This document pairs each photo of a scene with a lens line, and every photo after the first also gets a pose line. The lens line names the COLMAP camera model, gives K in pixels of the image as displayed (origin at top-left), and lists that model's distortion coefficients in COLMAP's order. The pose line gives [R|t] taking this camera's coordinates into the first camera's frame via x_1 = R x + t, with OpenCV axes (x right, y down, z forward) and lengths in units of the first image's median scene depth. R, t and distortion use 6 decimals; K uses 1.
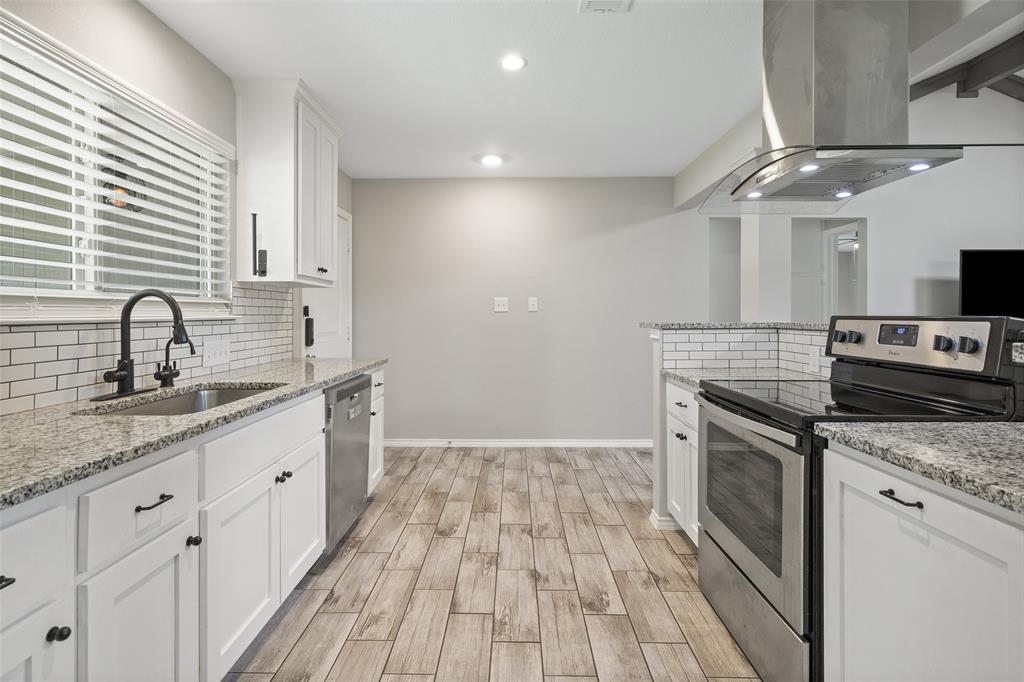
lens RADIAL K [[495.0, 0, 510.6], [0, 495.0, 314.9], [0, 0, 1]] dist [-0.000228, 0.000004]
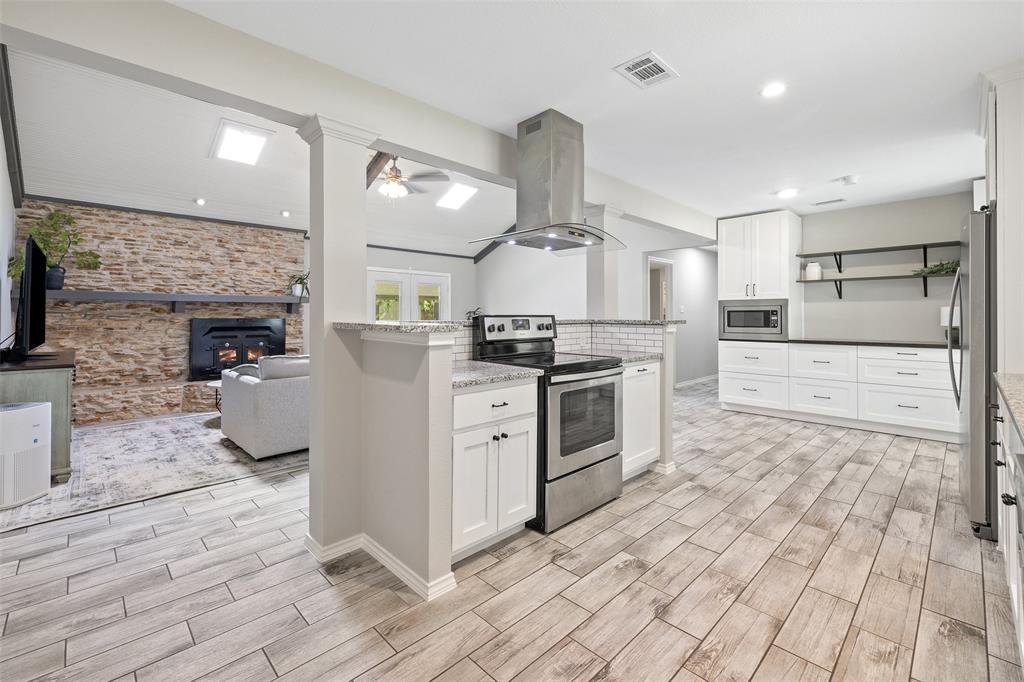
lens RADIAL K [[439.1, 0, 500.5], [0, 439.1, 315.0], [0, 0, 1]] dist [0.000666, -0.000068]
pose [[-0.693706, -0.001173, 0.720257, -0.376670], [-0.001622, 0.999999, 0.000067, 0.002375], [-0.720256, -0.001122, -0.693707, 2.111010]]
